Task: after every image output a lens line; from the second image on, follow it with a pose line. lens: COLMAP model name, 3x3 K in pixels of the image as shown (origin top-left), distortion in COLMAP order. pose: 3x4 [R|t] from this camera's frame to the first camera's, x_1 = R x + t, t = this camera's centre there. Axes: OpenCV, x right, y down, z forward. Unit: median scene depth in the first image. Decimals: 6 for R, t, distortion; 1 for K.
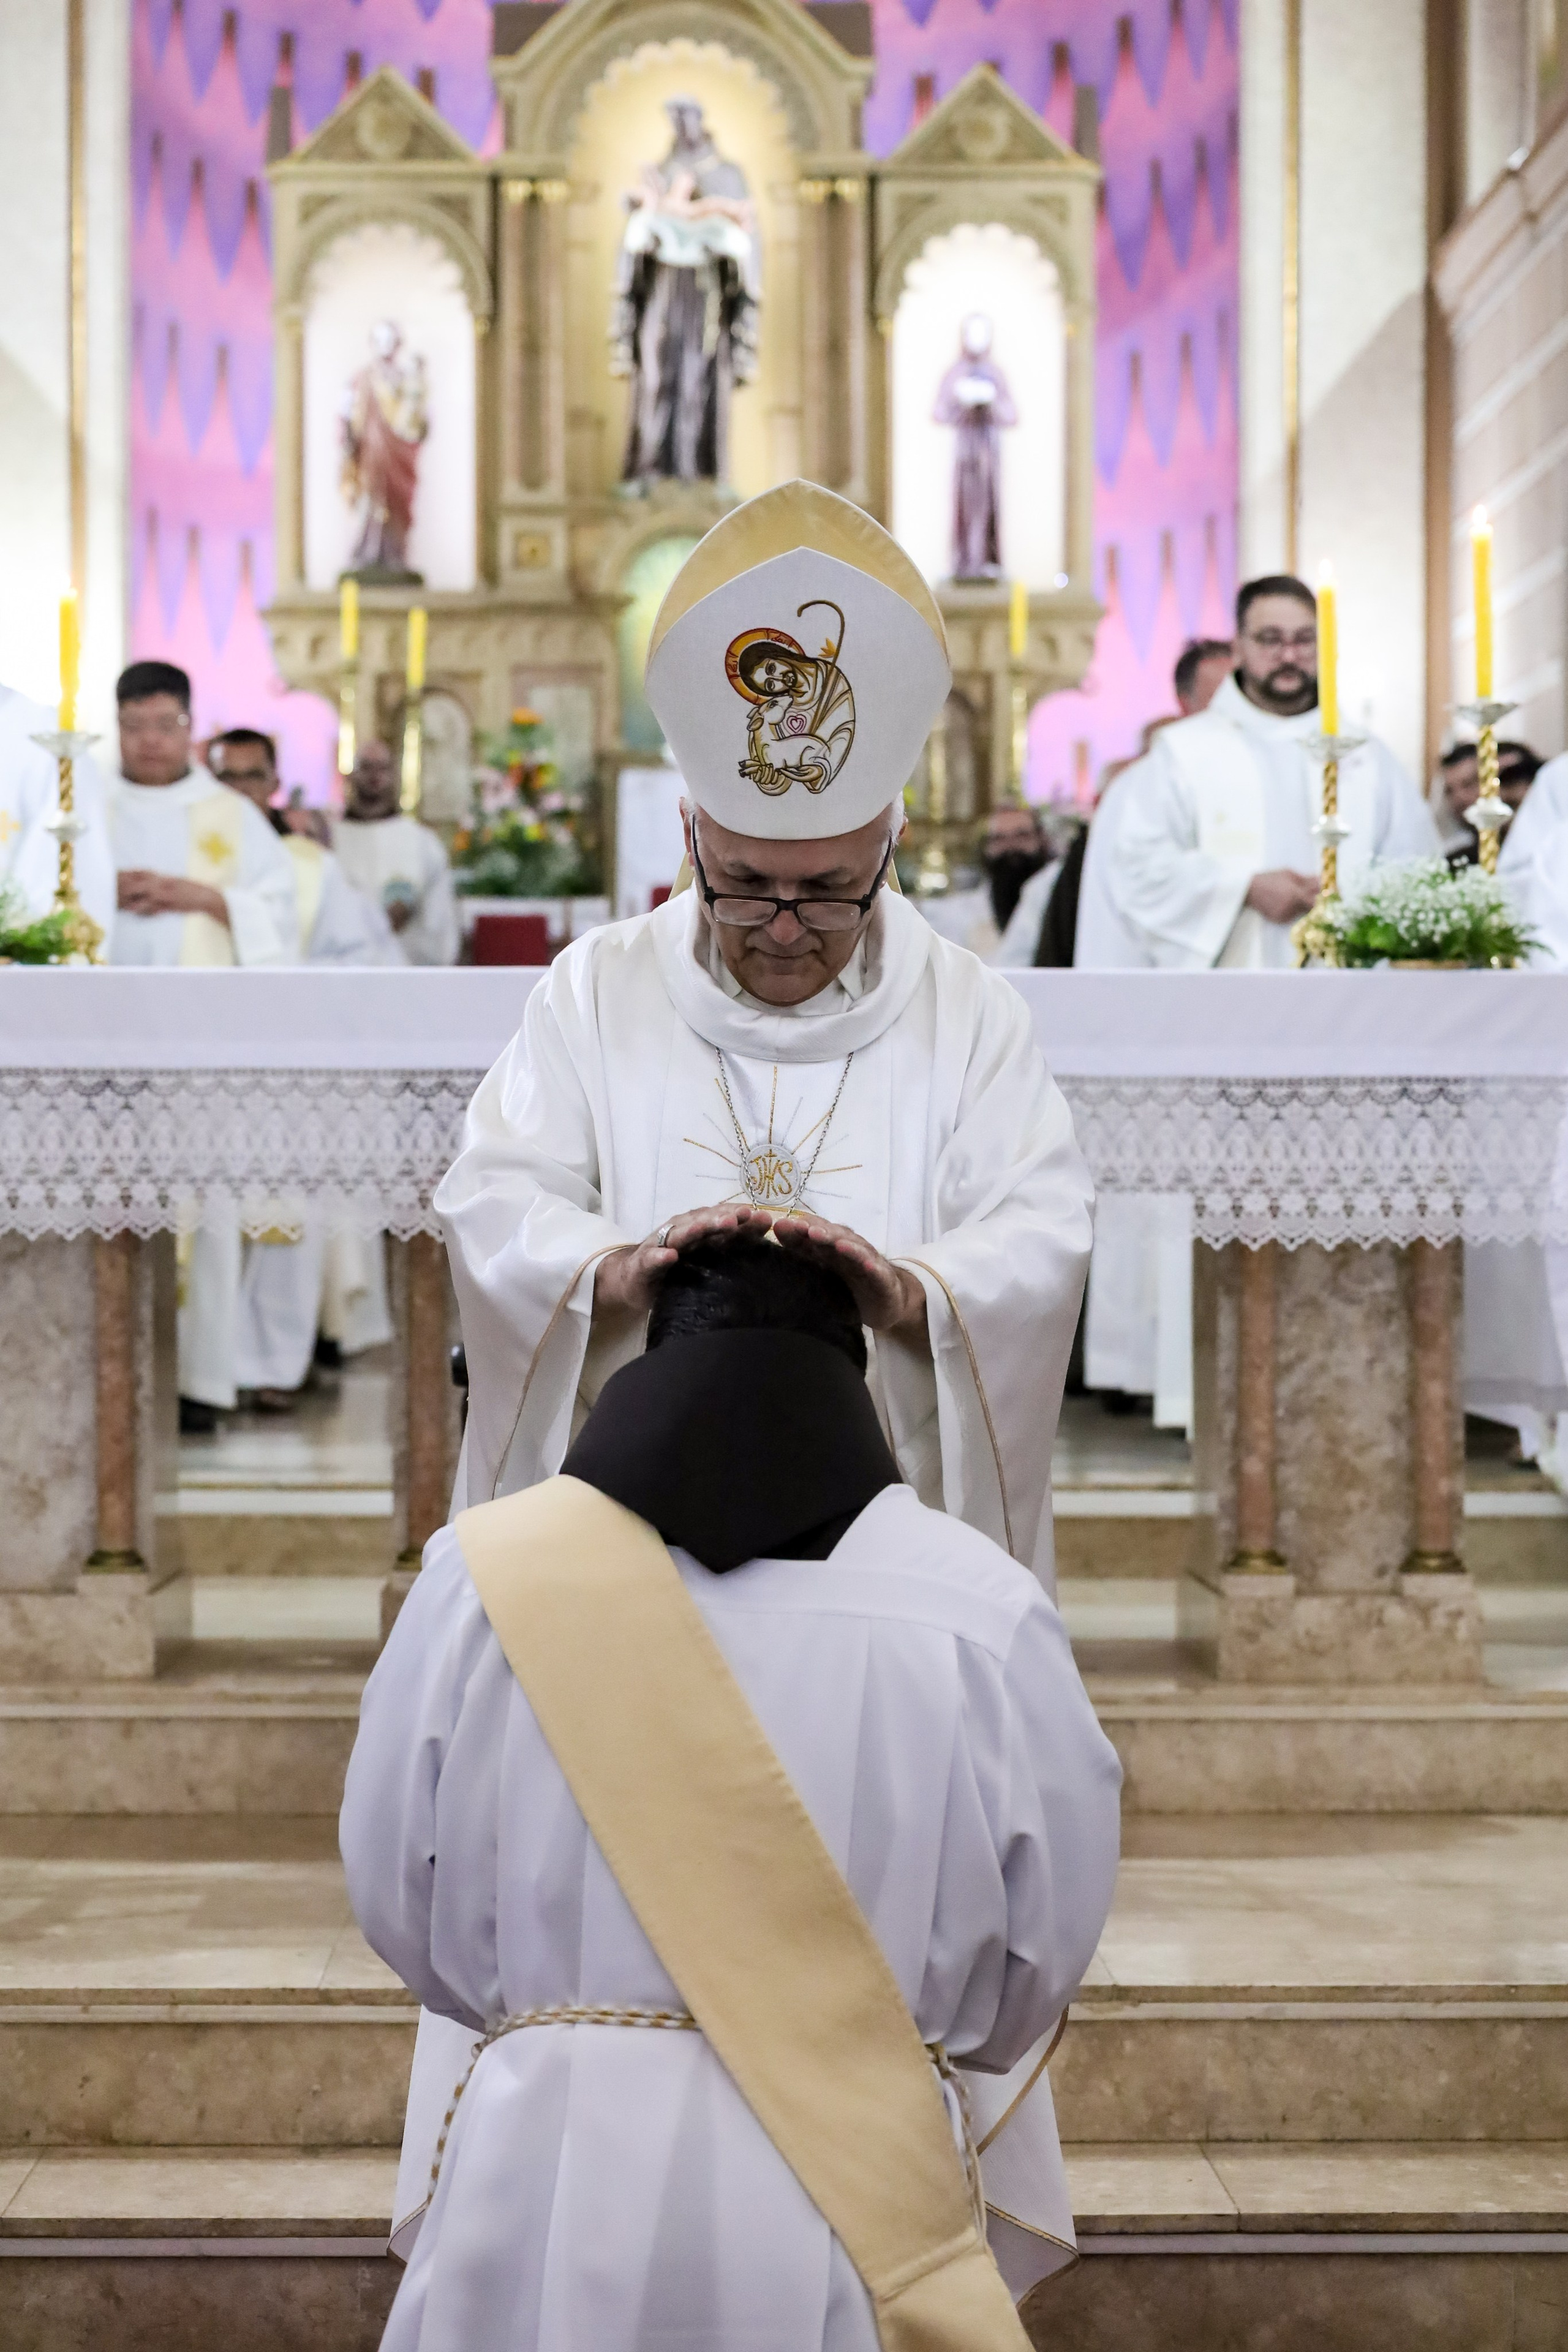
lens RADIAL K [[4952.9, 0, 784.0], [0, 4952.9, 1176.0], [0, 0, 1]] dist [0.010820, -0.471013]
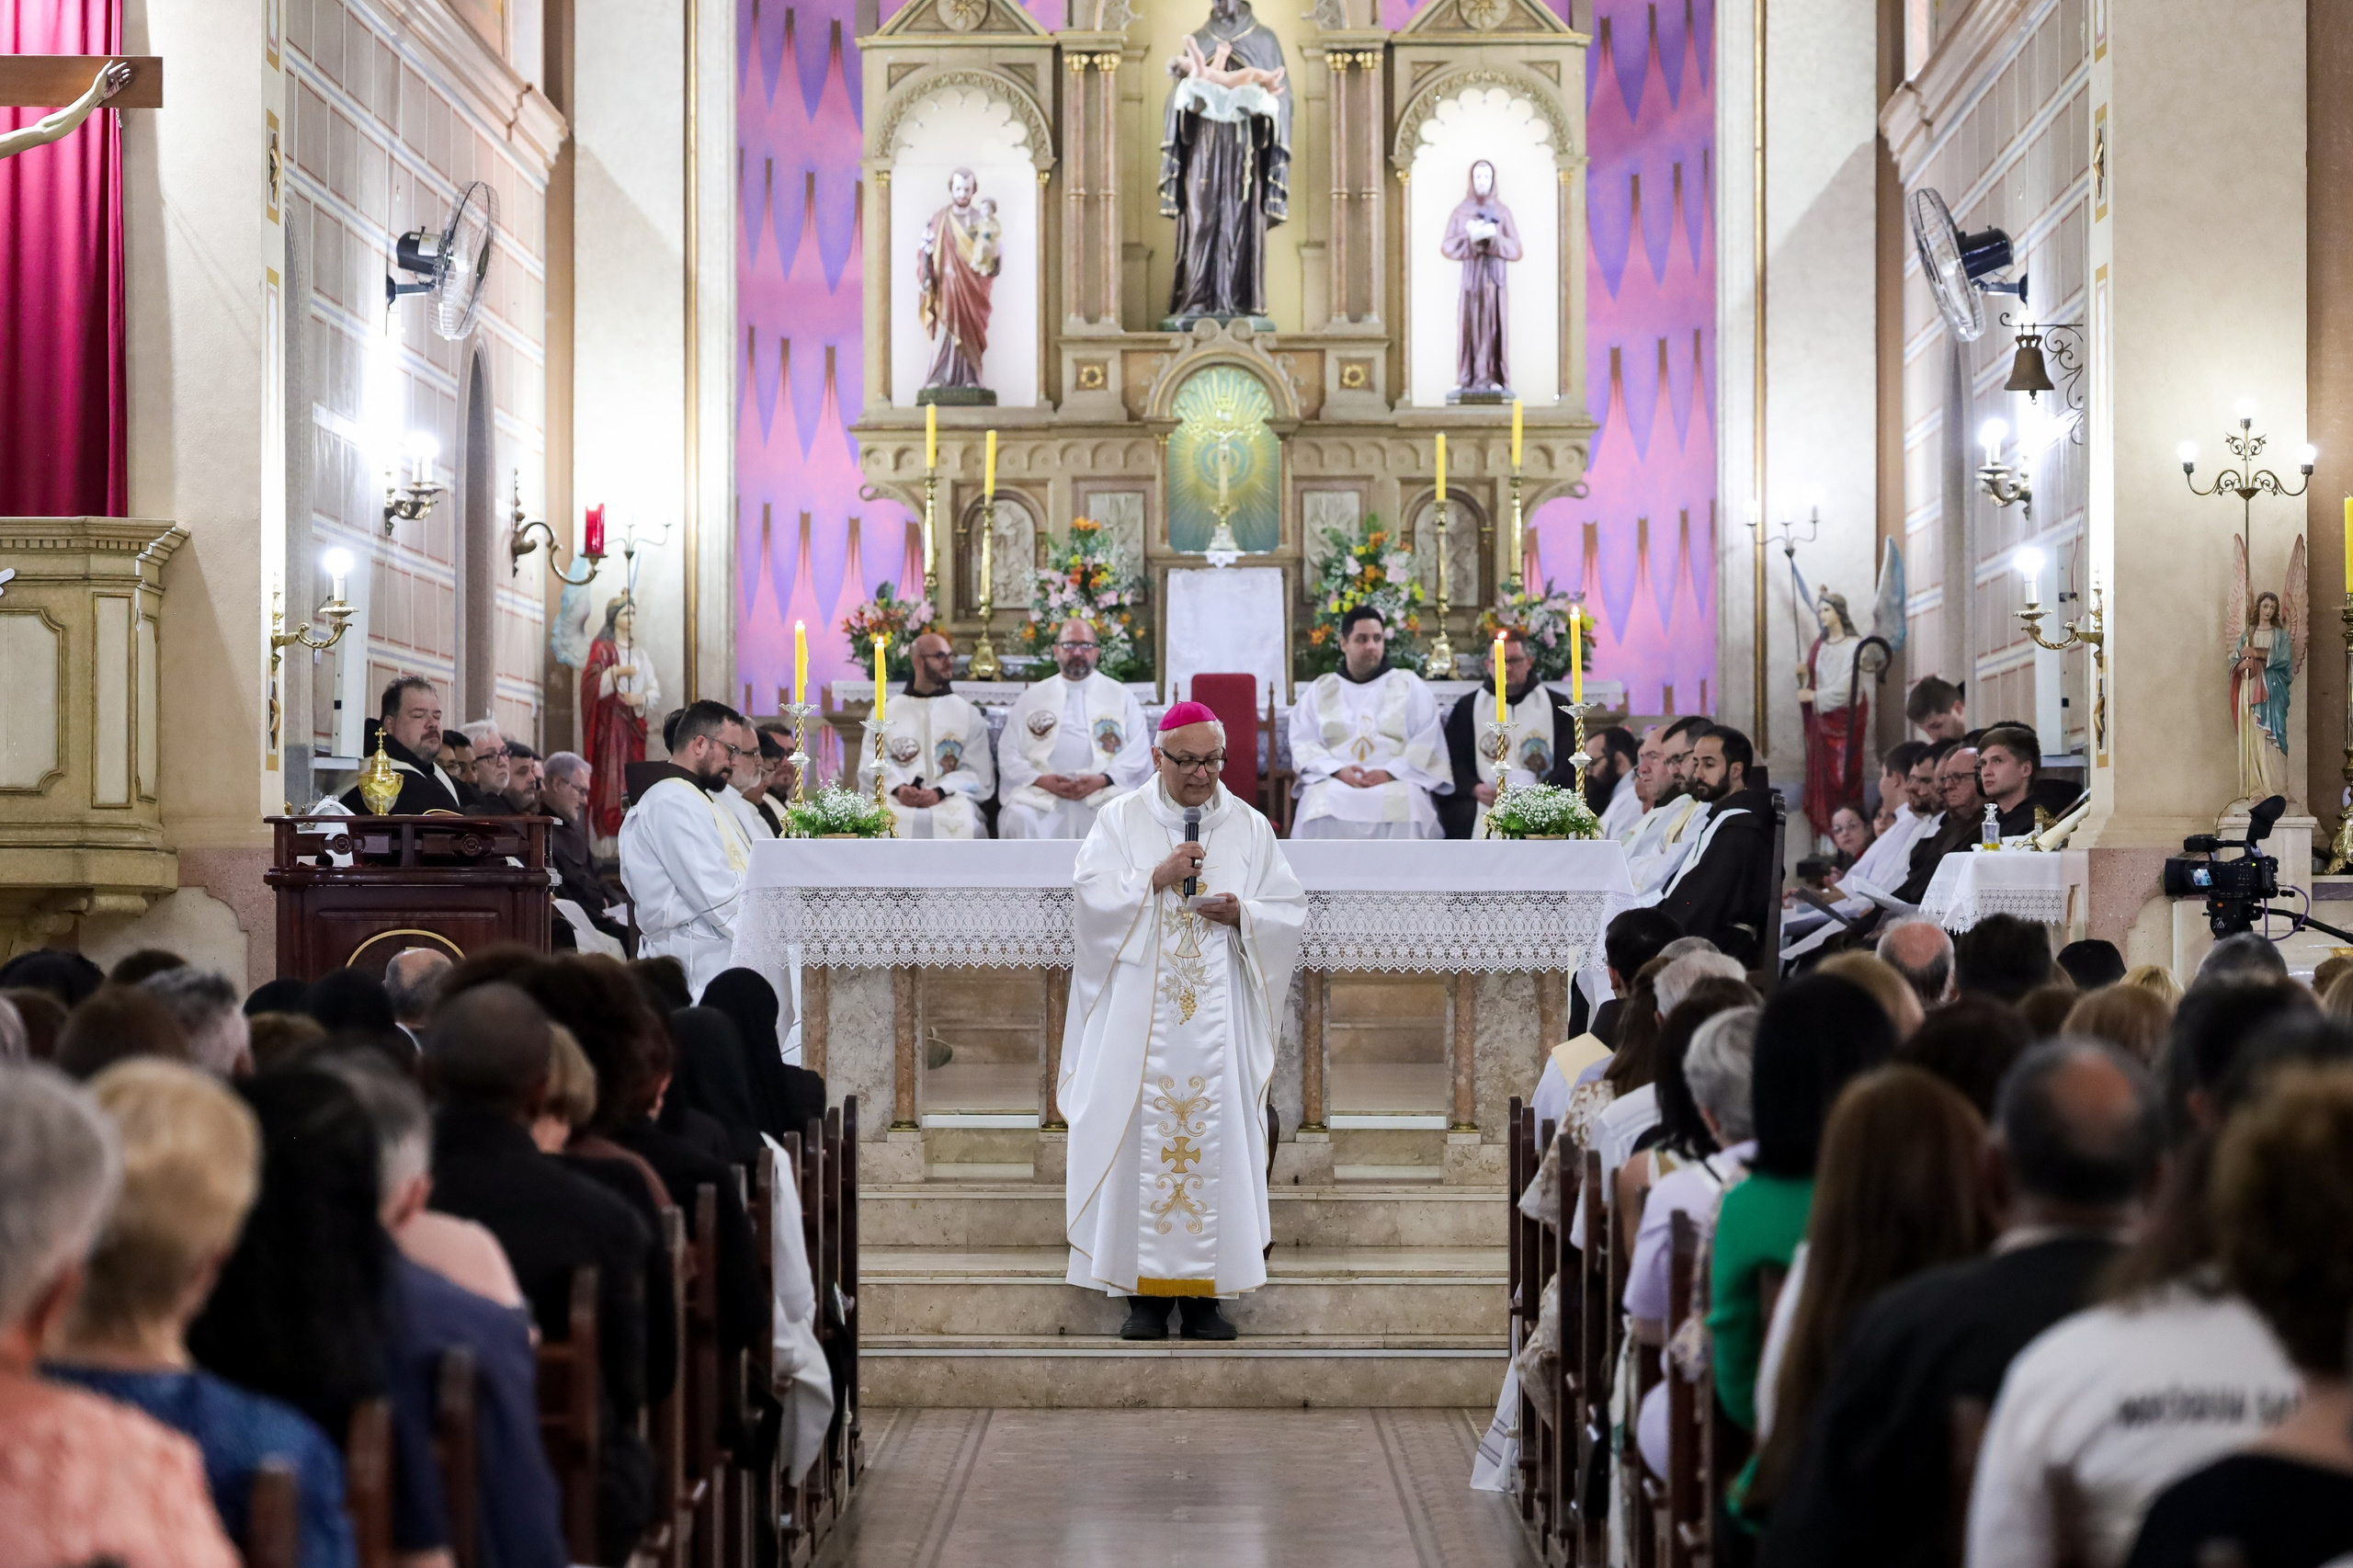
lens RADIAL K [[8352.2, 0, 1176.5], [0, 8352.2, 784.0], [0, 0, 1]] dist [-0.322484, -1.335108]
pose [[0.999358, -0.000030, -0.035822, 0.037707], [-0.000435, 0.999916, -0.012985, -0.007079], [0.035820, 0.012992, 0.999274, -0.914616]]
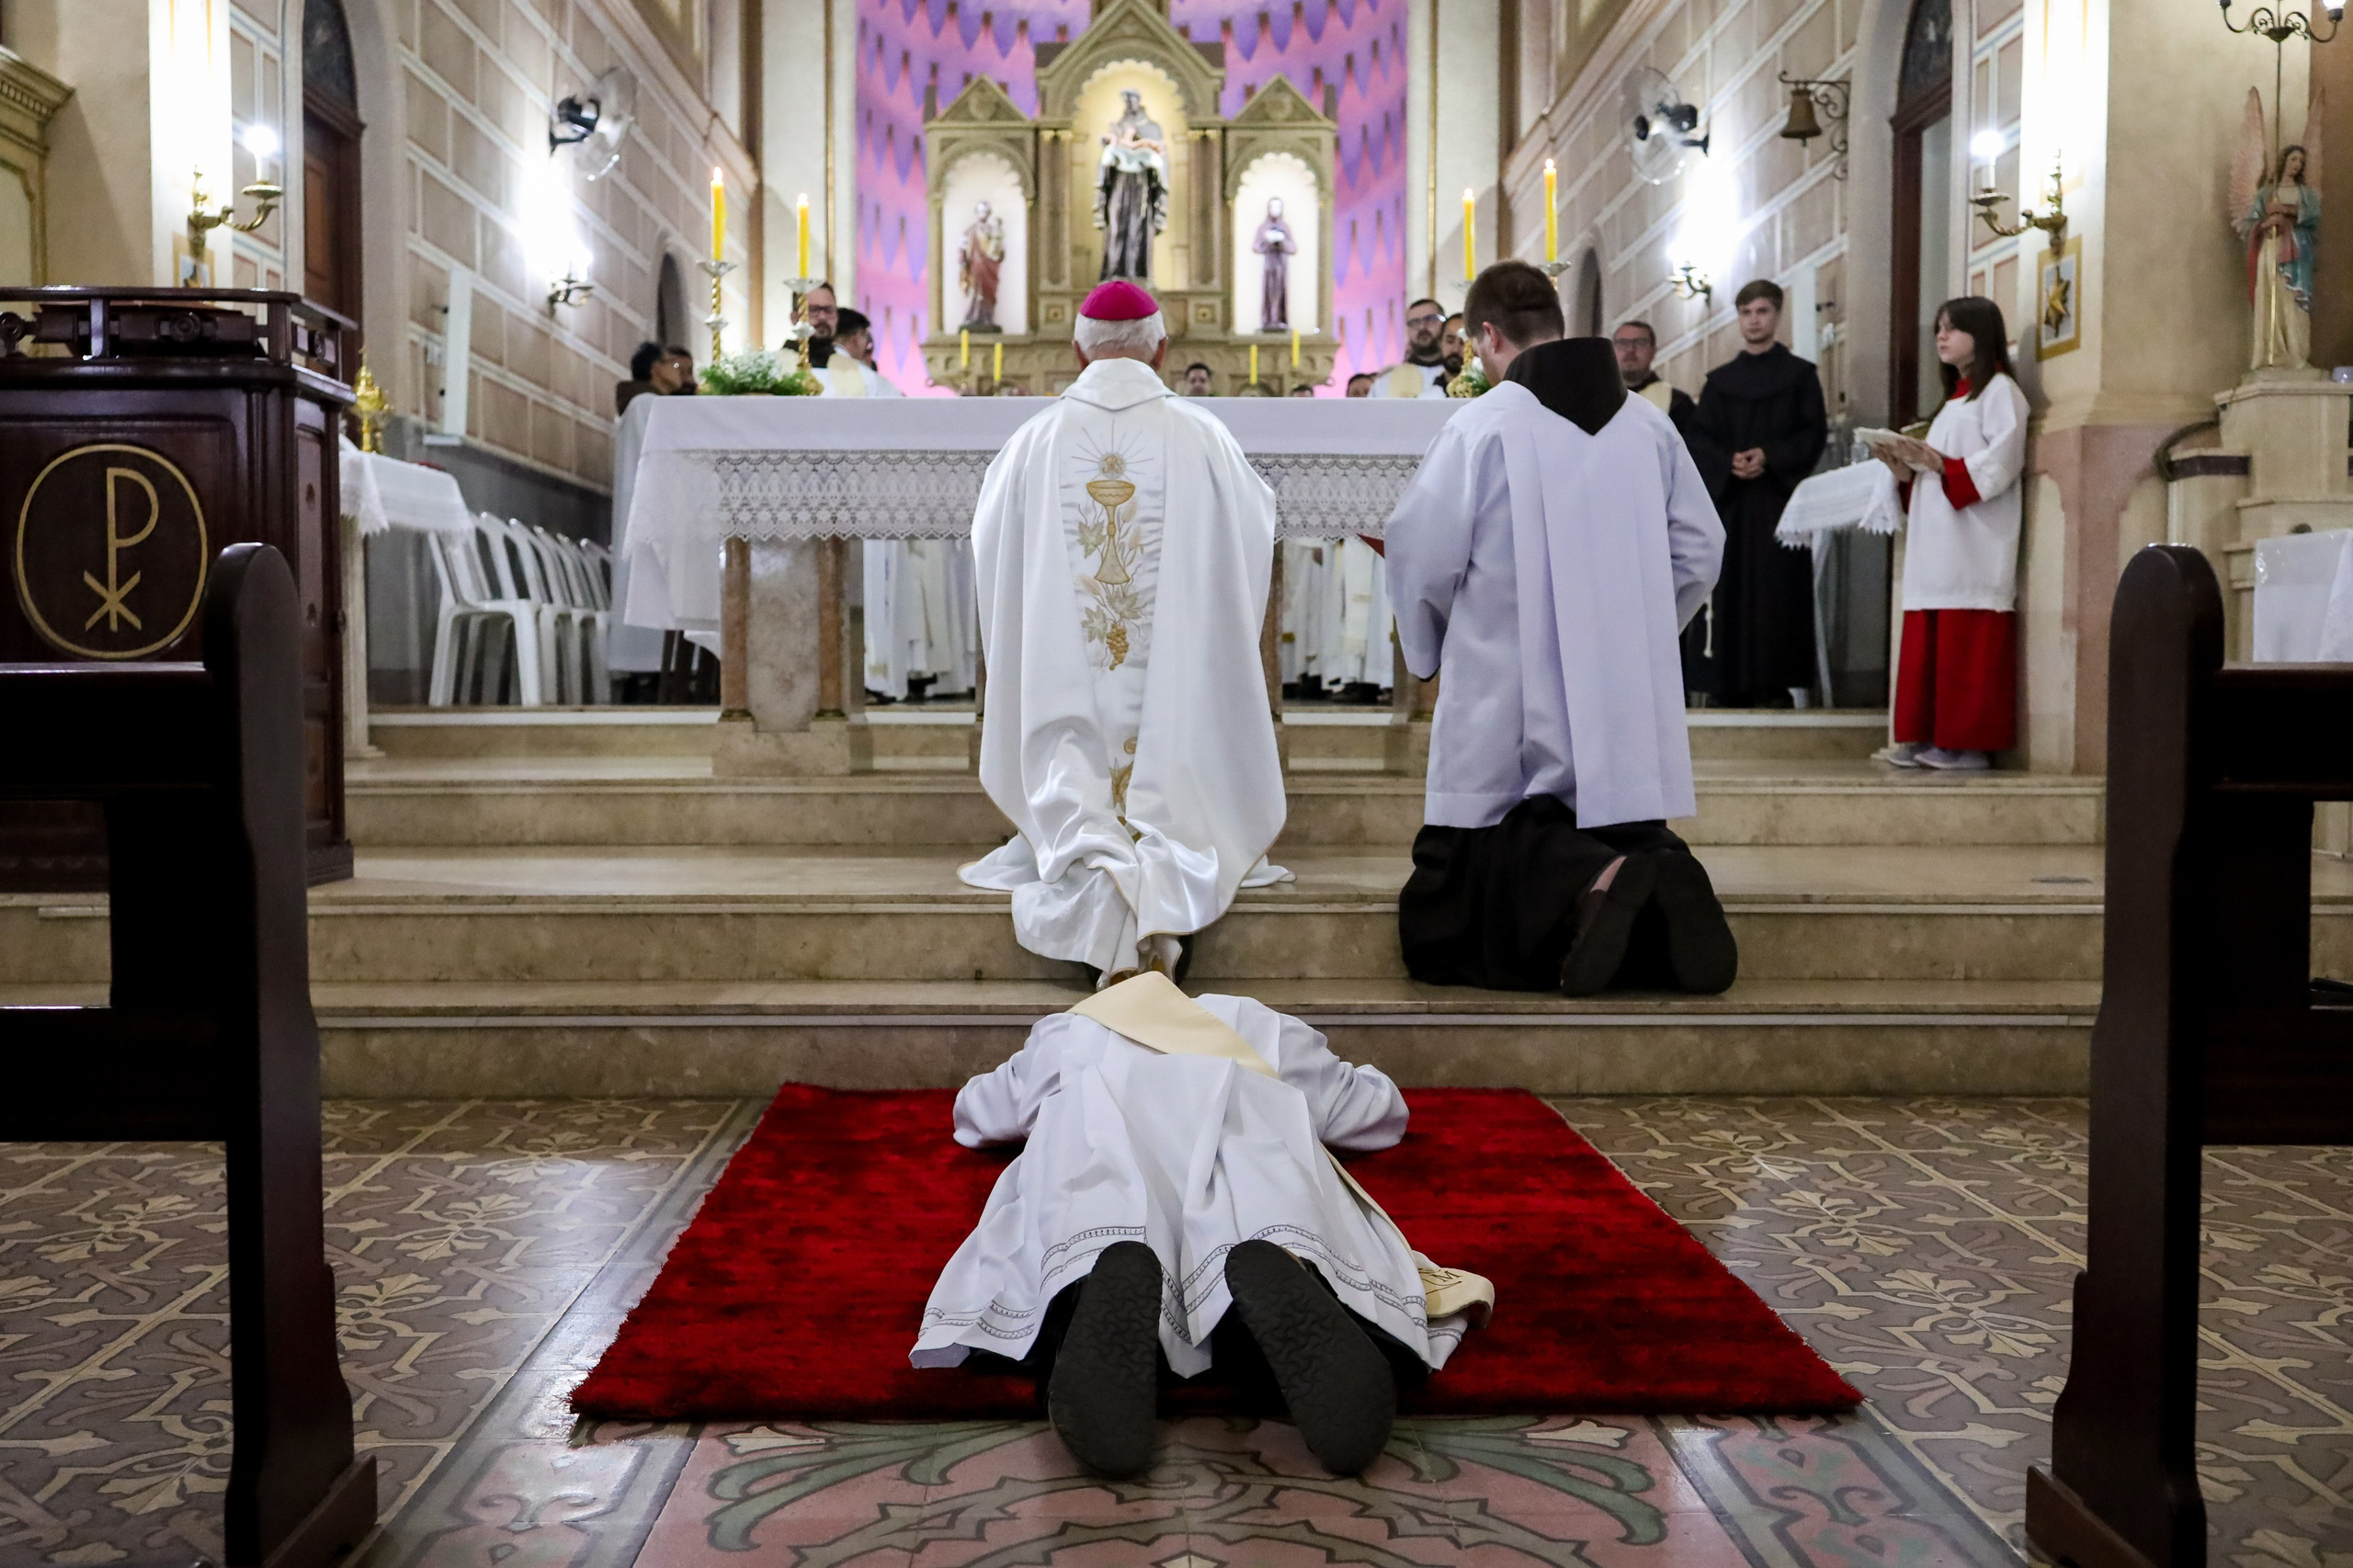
lens RADIAL K [[2352.9, 0, 1148.6], [0, 2352.9, 787.2], [0, 0, 1]] dist [-0.043038, -0.006302]
pose [[0.999919, 0.001948, -0.012551, -0.000294], [-0.001404, 0.999065, 0.043203, 0.024786], [0.012624, -0.043182, 0.998987, 0.035432]]
